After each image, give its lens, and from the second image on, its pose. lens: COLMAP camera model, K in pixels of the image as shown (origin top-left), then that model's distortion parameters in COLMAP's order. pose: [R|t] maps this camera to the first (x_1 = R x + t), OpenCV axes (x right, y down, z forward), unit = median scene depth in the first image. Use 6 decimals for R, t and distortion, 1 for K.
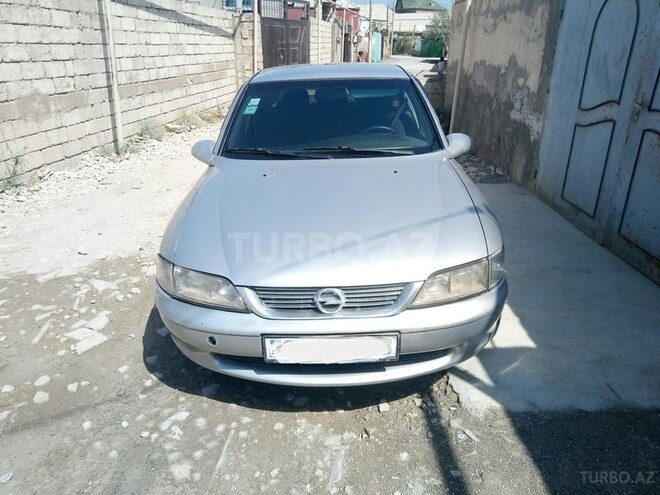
lens RADIAL K [[470.2, 0, 330.1], [0, 470.2, 237.1], [0, 0, 1]] dist [0.006971, 0.006517]
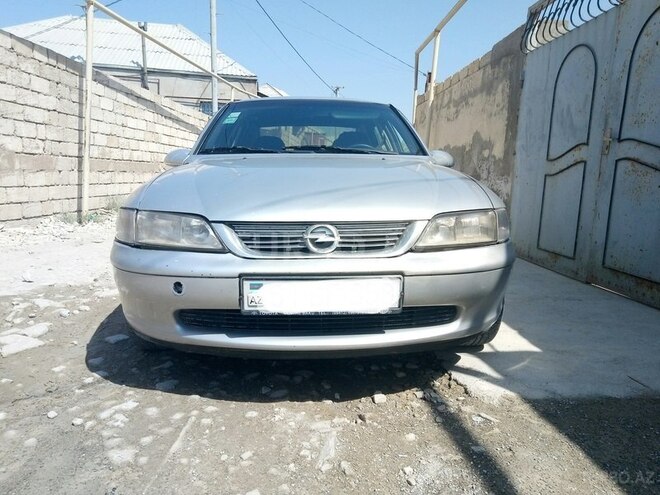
lens RADIAL K [[470.2, 0, 330.1], [0, 470.2, 237.1], [0, 0, 1]] dist [0.006971, 0.006517]
pose [[0.997141, 0.025891, 0.070986, -0.038133], [-0.009473, 0.974884, -0.222510, 0.265904], [-0.074964, 0.221202, 0.972343, 0.134369]]
